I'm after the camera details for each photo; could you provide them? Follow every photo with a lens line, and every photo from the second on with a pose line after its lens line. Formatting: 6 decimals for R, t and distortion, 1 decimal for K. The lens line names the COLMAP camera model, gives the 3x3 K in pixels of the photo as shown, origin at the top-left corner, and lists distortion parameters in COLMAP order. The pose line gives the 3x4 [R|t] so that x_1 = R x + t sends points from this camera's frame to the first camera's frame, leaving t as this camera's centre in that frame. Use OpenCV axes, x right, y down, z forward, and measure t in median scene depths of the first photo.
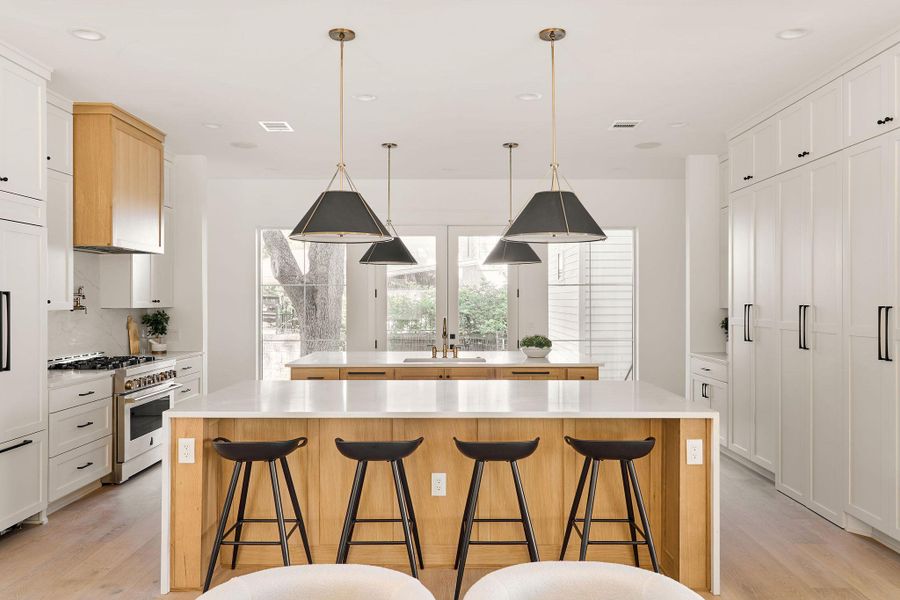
lens RADIAL K [[630.5, 0, 450.0], [0, 630.5, 300.0], [0, 0, 1]] dist [0.002997, -0.003364]
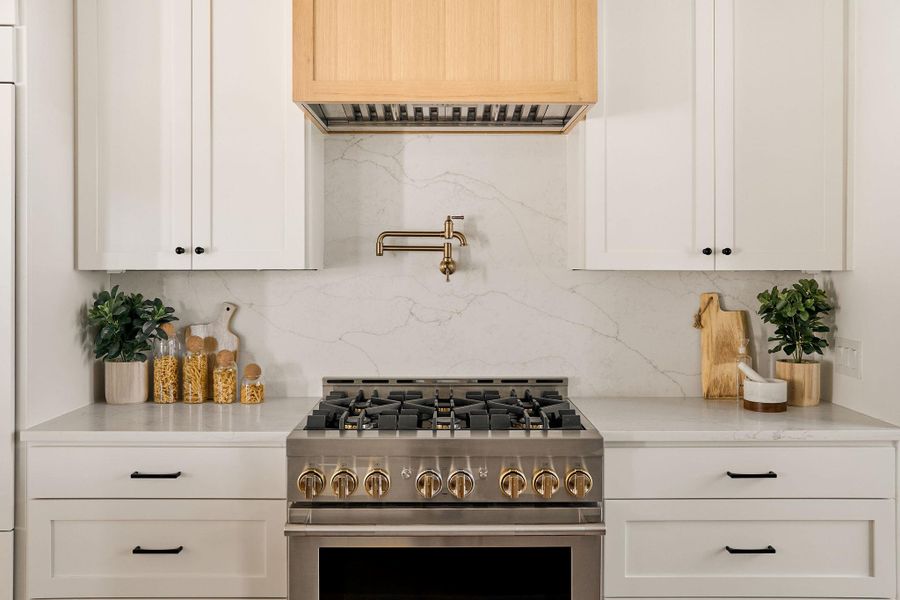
lens RADIAL K [[840.3, 0, 450.0], [0, 840.3, 300.0], [0, 0, 1]] dist [-0.003542, -0.006478]
pose [[0.003803, 0.032284, -0.999471, -0.041649], [0.004369, 0.999469, 0.032301, 0.017734], [0.999983, -0.004490, 0.003660, 1.088646]]
